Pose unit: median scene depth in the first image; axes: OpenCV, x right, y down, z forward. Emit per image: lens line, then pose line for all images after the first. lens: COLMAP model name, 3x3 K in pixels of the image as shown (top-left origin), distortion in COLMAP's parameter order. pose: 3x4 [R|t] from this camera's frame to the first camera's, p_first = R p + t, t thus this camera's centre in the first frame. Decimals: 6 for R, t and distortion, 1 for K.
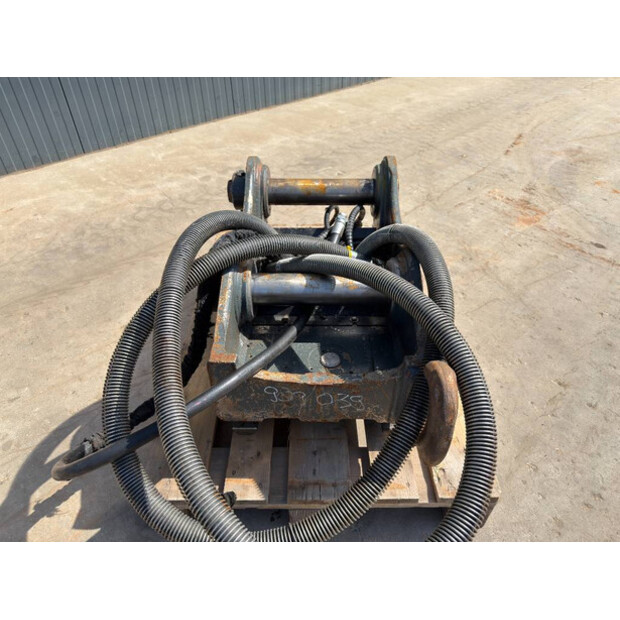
lens RADIAL K [[444.6, 0, 307.0], [0, 444.6, 307.3], [0, 0, 1]] dist [0.003981, -0.012597]
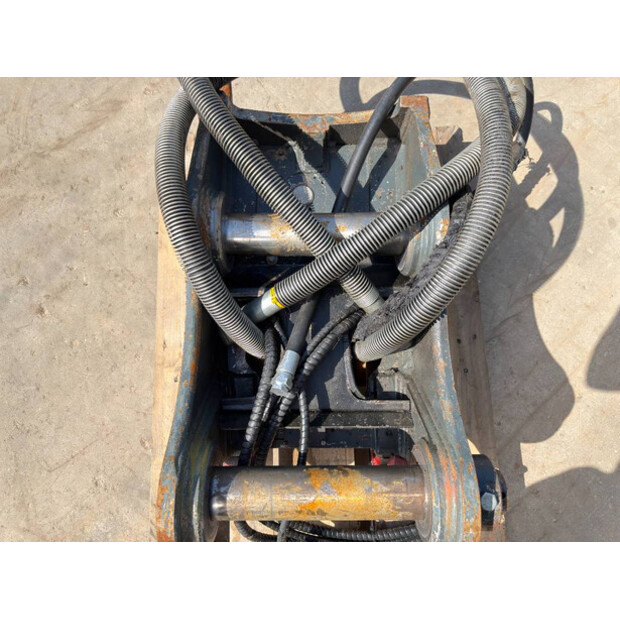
lens RADIAL K [[444.6, 0, 307.3], [0, 444.6, 306.5], [0, 0, 1]] dist [0.003981, -0.012597]
pose [[-0.999537, 0.030262, 0.003301, 0.030706], [-0.011624, -0.479643, 0.877387, -0.530572], [0.028134, 0.876942, 0.479772, 0.504283]]
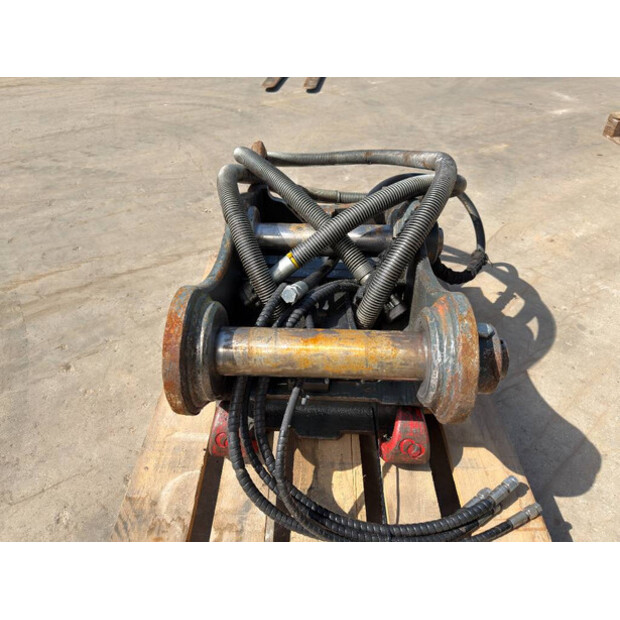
lens RADIAL K [[444.6, 0, 310.4], [0, 444.6, 304.6], [0, 0, 1]] dist [0.003981, -0.012597]
pose [[-0.999904, -0.005812, 0.012559, 0.032427], [0.011069, 0.208822, 0.977891, -0.684032], [-0.008306, 0.977936, -0.208738, 0.925439]]
